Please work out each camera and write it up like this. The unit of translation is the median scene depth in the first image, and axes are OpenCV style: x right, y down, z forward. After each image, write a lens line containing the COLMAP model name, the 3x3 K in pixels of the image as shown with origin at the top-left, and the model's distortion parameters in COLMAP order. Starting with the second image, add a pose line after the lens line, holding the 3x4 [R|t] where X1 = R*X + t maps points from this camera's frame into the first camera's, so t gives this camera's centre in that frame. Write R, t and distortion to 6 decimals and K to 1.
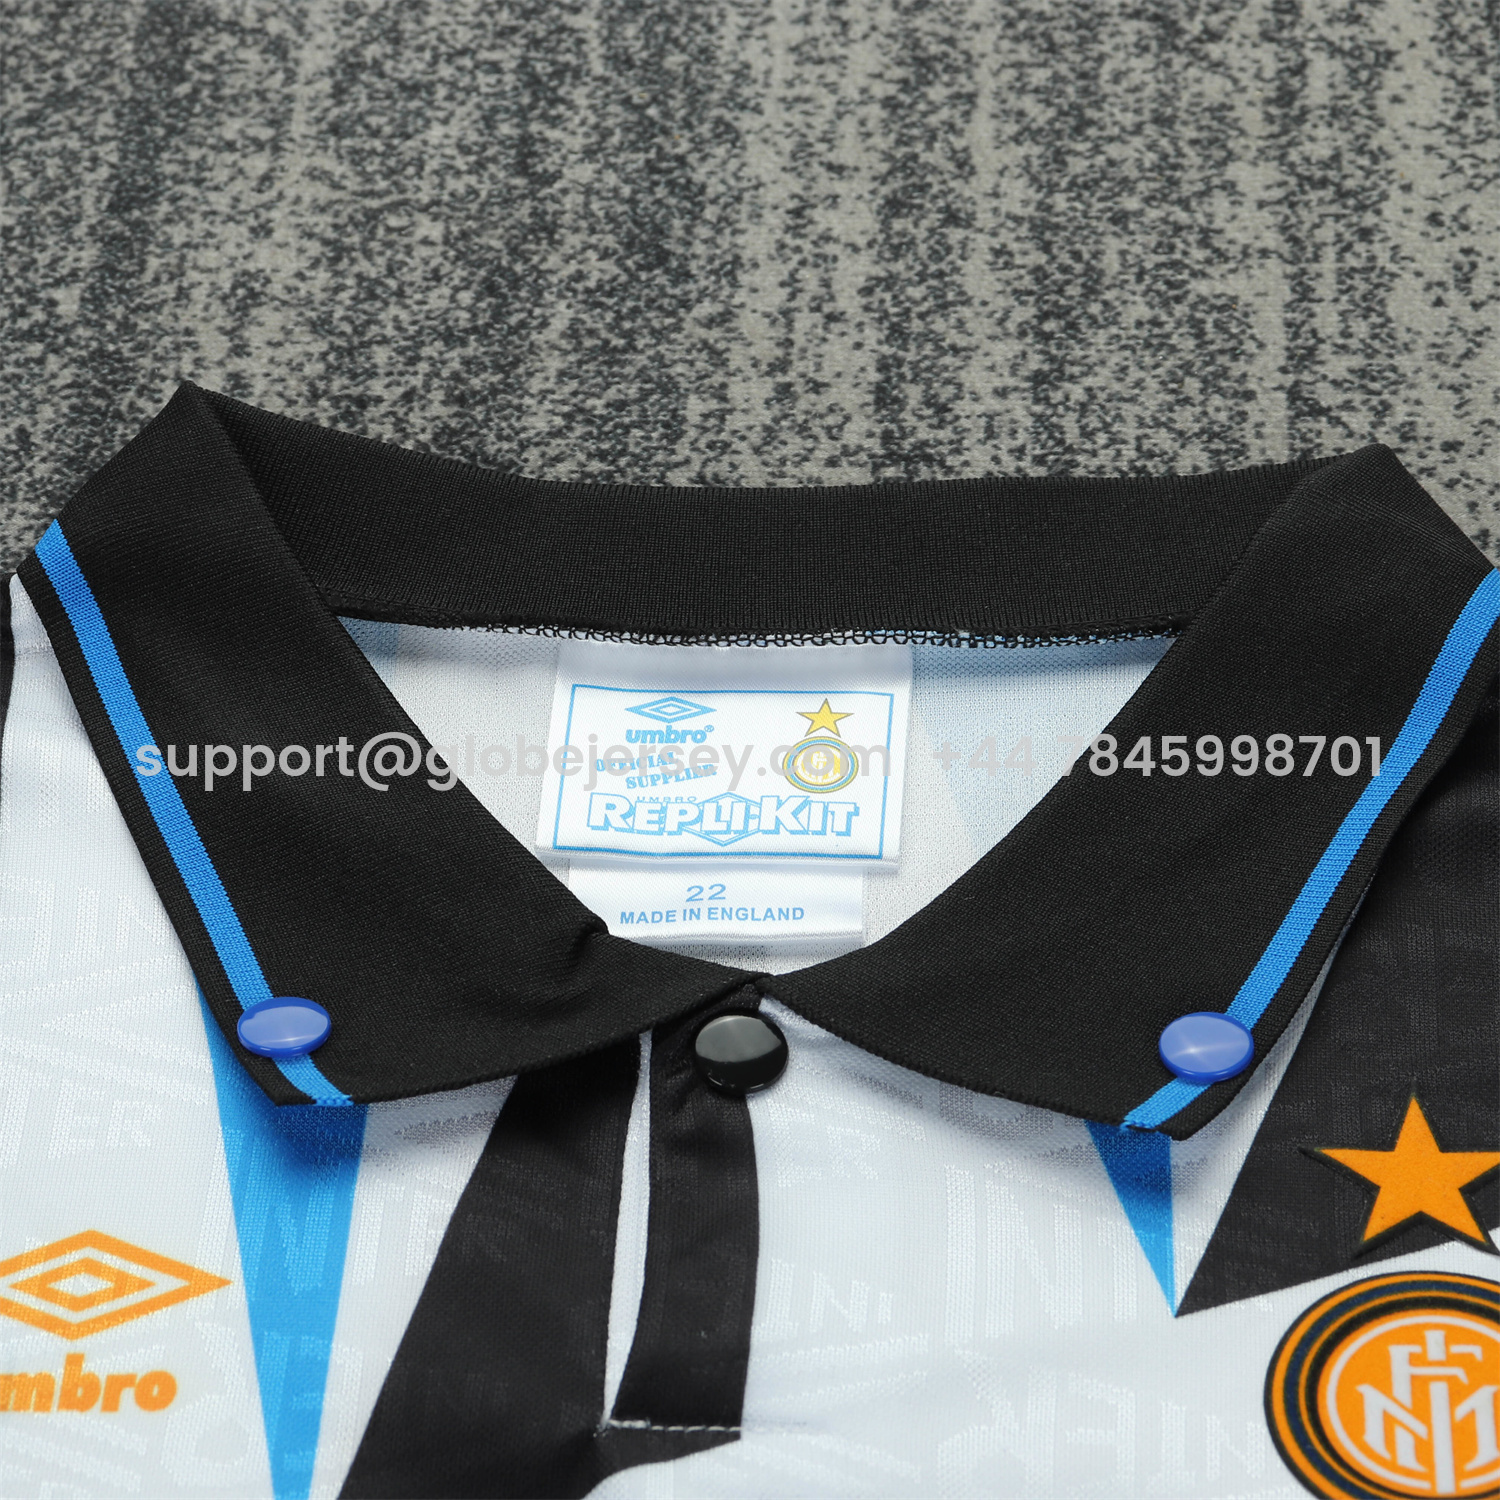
lens RADIAL K [[5874.5, 0, 757.0], [0, 5874.5, 746.3], [0, 0, 1]] dist [0.058080, 0.000000]
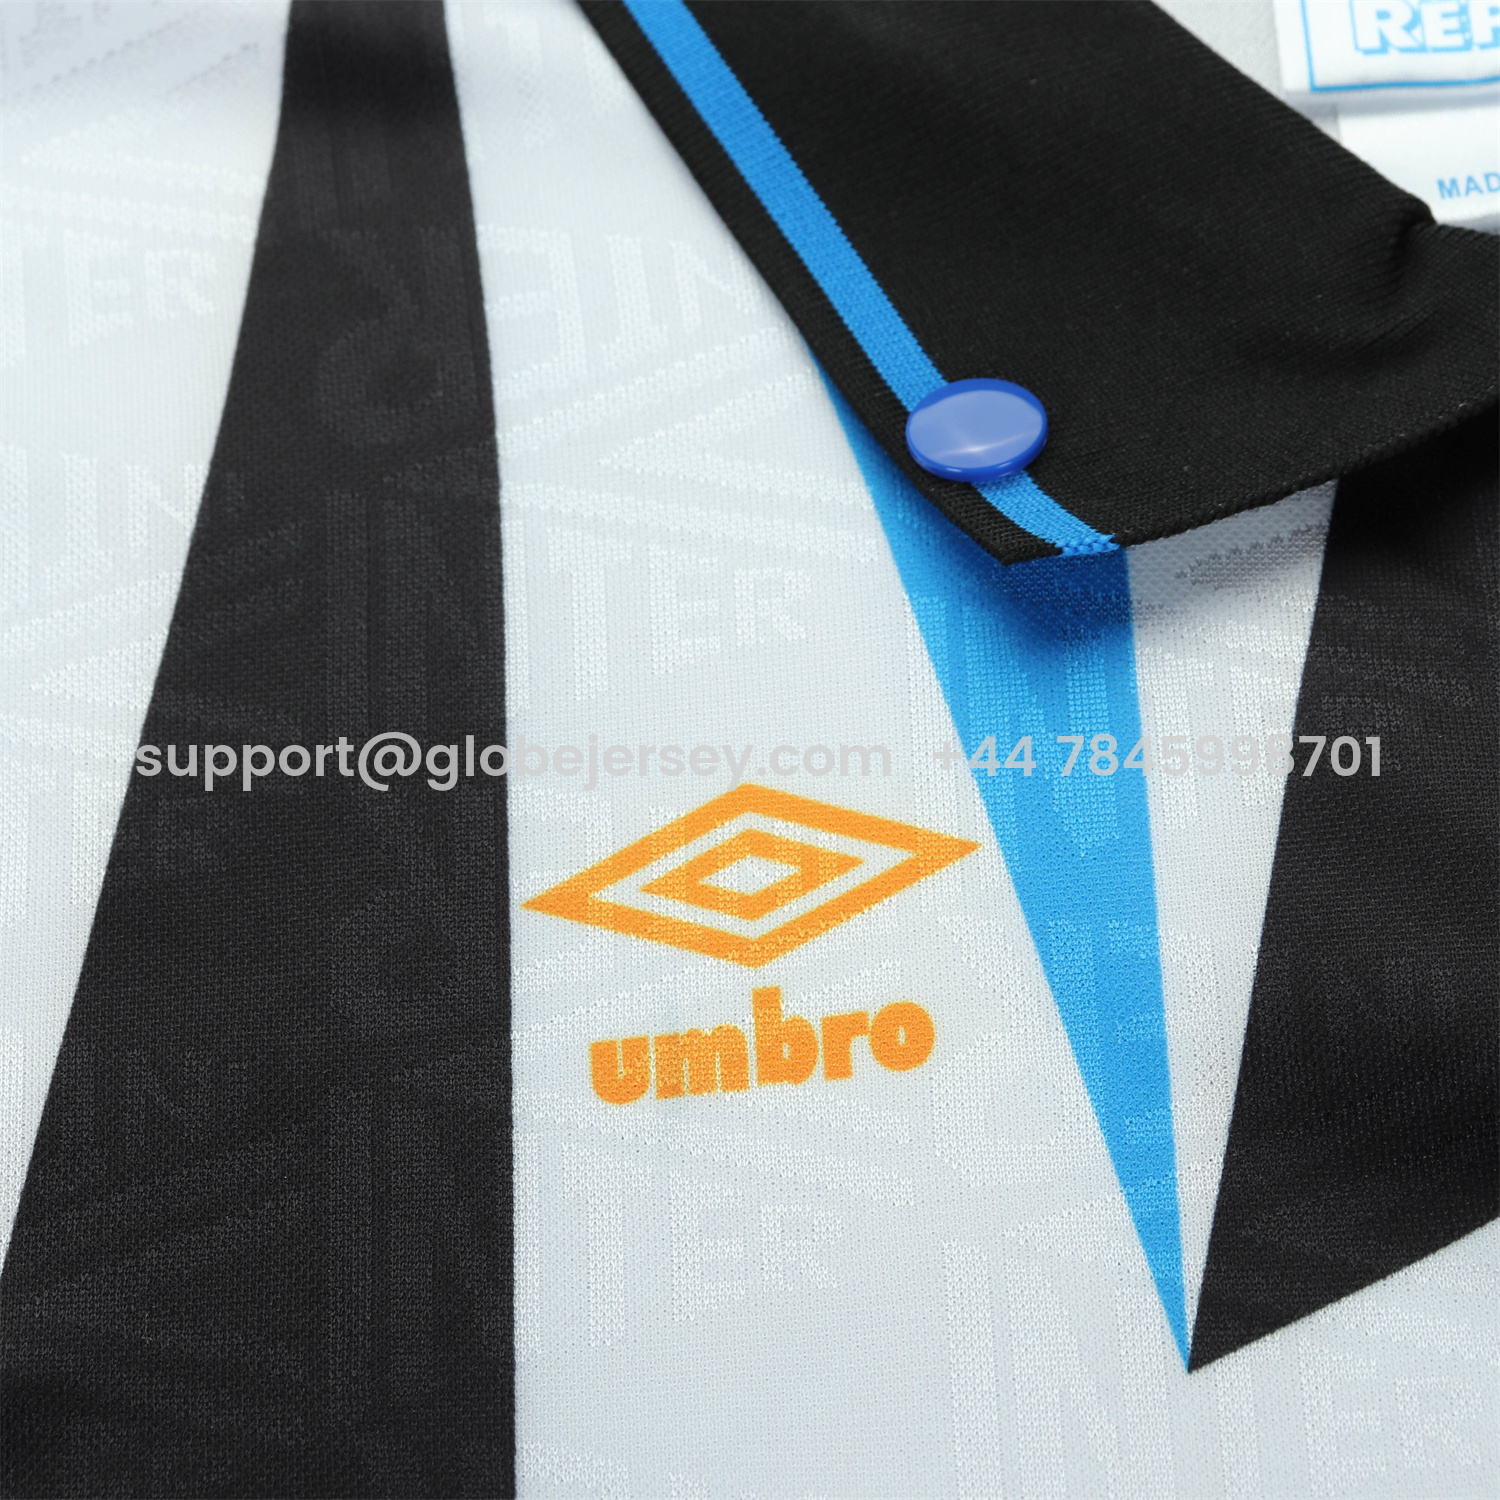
lens RADIAL K [[5874.5, 0, 756.9], [0, 5874.5, 744.4], [0, 0, 1]] dist [0.058080, 0.000000]
pose [[0.992362, -0.122429, -0.015135, -0.102977], [0.123130, 0.975517, 0.182222, -0.042424], [-0.007545, -0.182694, 0.983141, 0.359280]]
